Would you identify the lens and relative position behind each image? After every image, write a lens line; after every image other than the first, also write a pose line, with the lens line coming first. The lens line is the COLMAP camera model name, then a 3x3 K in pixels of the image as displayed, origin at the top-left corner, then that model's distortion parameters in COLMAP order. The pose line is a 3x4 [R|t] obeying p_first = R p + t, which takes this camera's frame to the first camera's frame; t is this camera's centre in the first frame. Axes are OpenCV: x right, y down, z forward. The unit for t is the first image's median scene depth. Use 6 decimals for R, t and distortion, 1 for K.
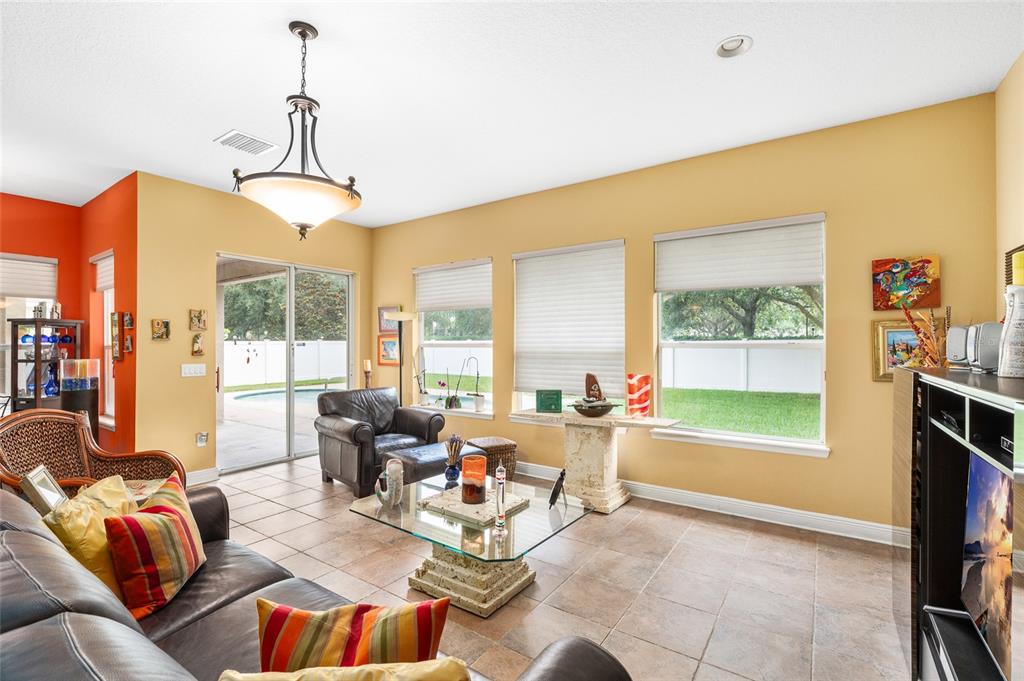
lens RADIAL K [[456.9, 0, 509.8], [0, 456.9, 342.8], [0, 0, 1]] dist [-0.009071, 0.003352]
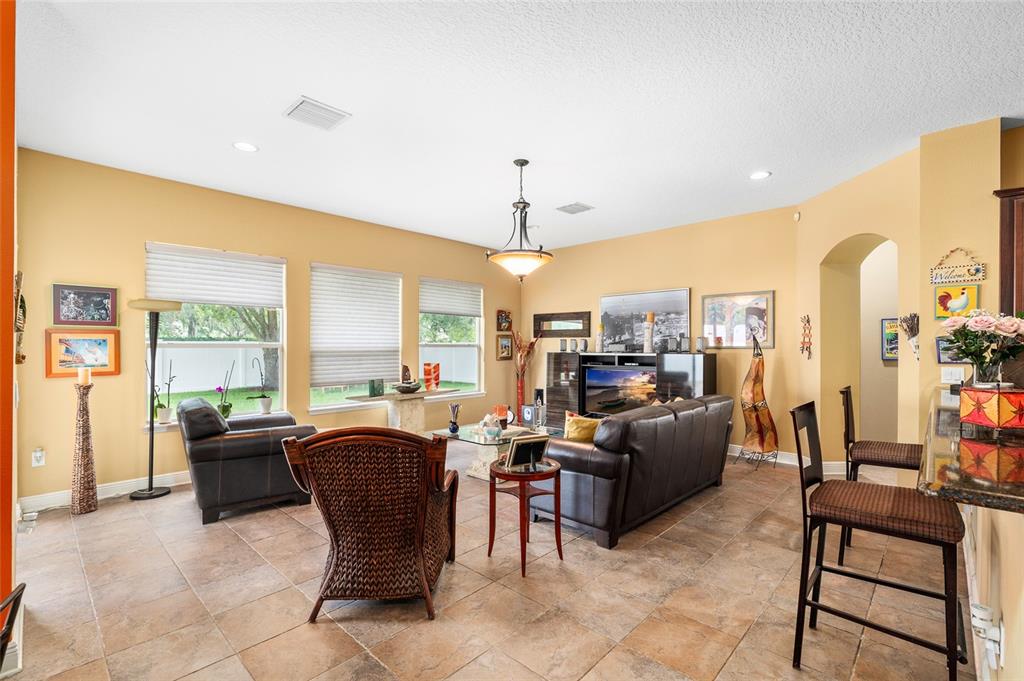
lens RADIAL K [[456.9, 0, 514.7], [0, 456.9, 348.5], [0, 0, 1]] dist [-0.009071, 0.003352]
pose [[0.159677, -0.005738, 0.987153, -1.212996], [-0.005161, 0.999965, 0.006647, 0.003809], [-0.987156, -0.006156, 0.159642, 0.411487]]
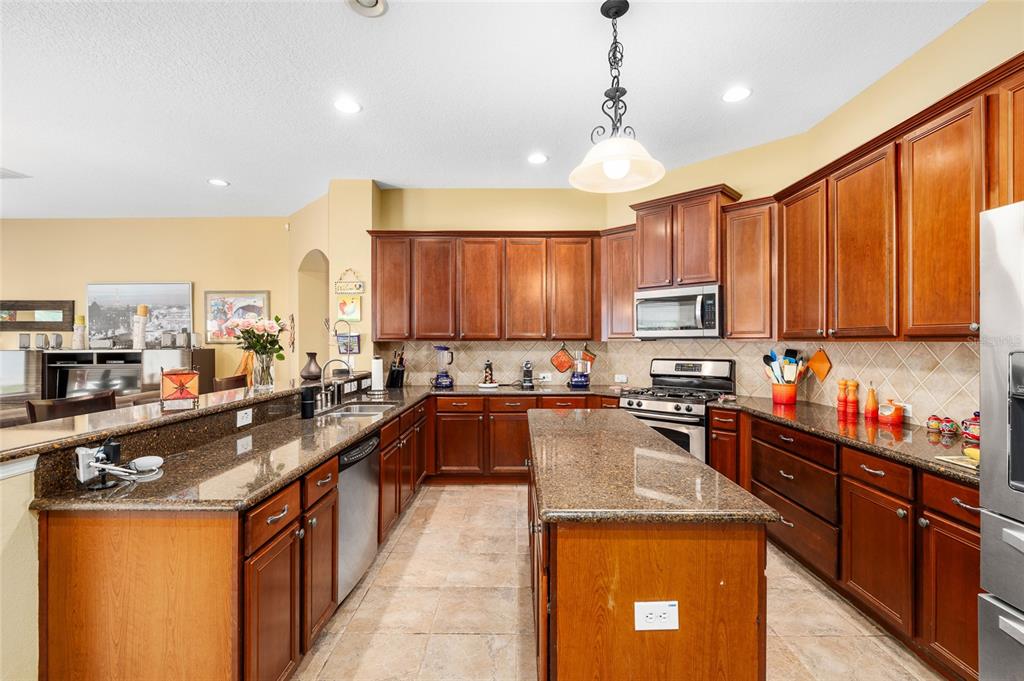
lens RADIAL K [[456.9, 0, 513.7], [0, 456.9, 340.2], [0, 0, 1]] dist [-0.009071, 0.003352]
pose [[-0.551451, 0.002560, 0.834204, -1.426417], [-0.000800, 0.999993, -0.003597, 0.003021], [-0.834207, -0.002651, -0.551445, 0.035990]]
